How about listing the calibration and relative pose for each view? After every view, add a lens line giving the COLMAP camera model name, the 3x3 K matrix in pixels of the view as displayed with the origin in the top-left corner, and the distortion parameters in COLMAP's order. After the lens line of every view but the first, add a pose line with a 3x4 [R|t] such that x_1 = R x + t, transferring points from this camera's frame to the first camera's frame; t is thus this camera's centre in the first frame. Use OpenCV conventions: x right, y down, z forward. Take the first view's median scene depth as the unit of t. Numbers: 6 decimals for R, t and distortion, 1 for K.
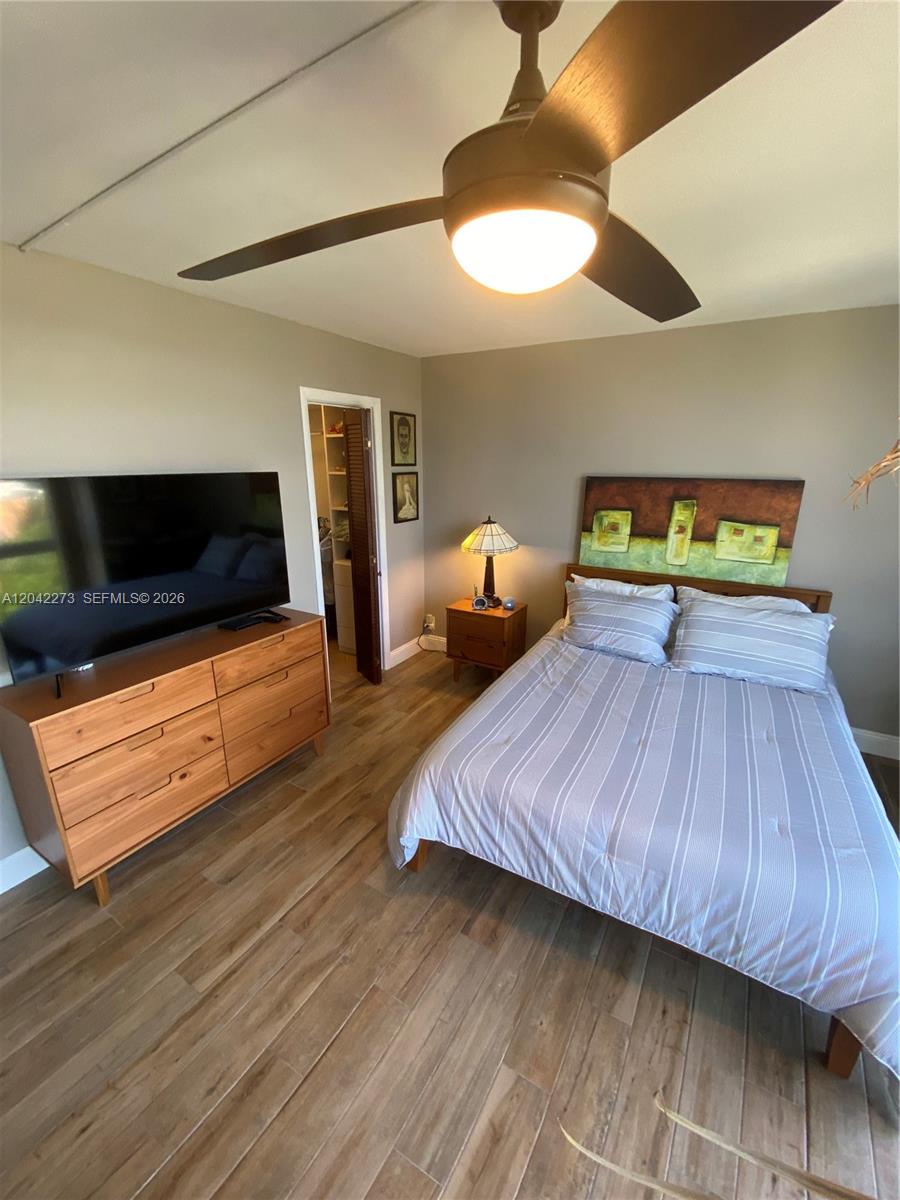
lens RADIAL K [[484.9, 0, 446.8], [0, 484.9, 602.1], [0, 0, 1]] dist [0.016829, -0.017381]
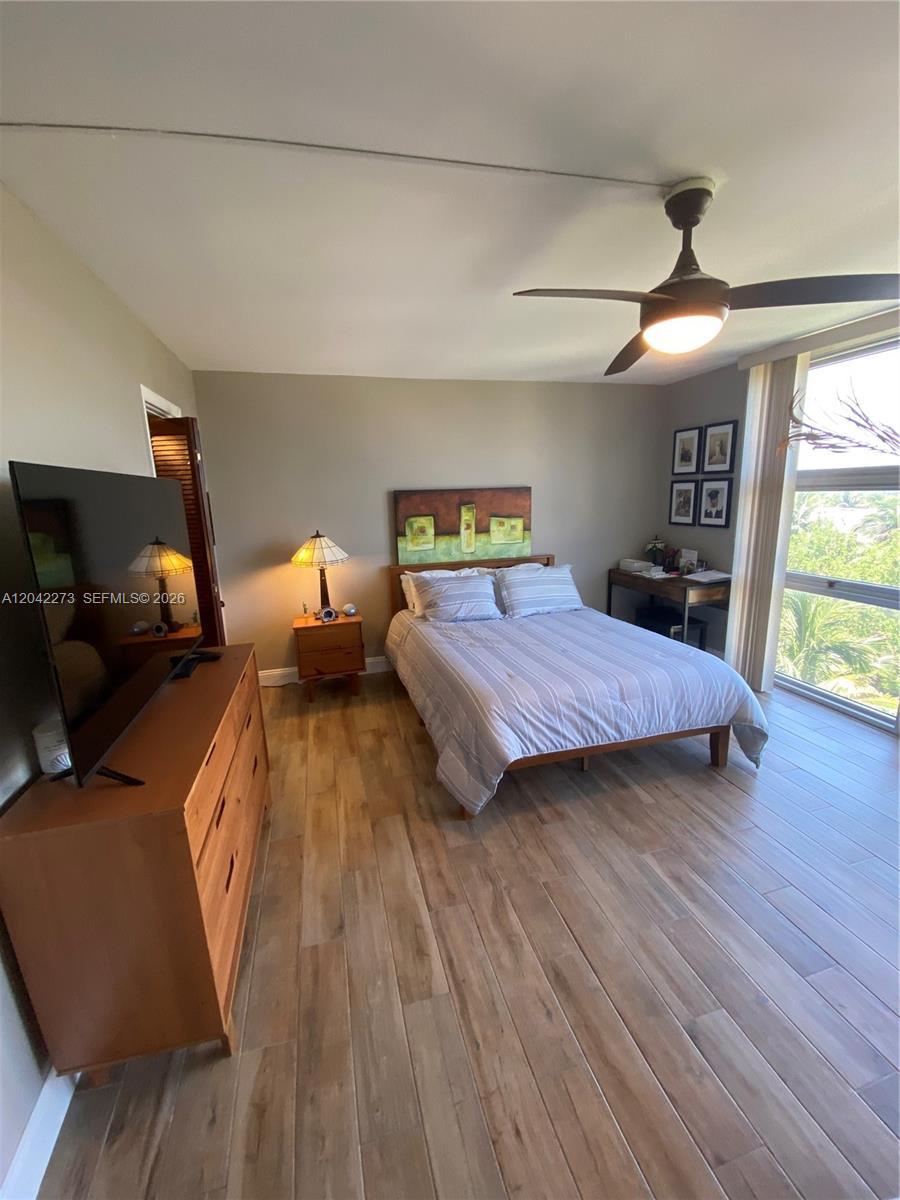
lens RADIAL K [[484.9, 0, 446.8], [0, 484.9, 602.1], [0, 0, 1]] dist [0.016829, -0.017381]
pose [[0.695217, -0.176042, 0.696910, -0.591526], [0.235133, 0.971902, 0.010944, 0.030017], [-0.679254, 0.156258, 0.717075, 0.114068]]
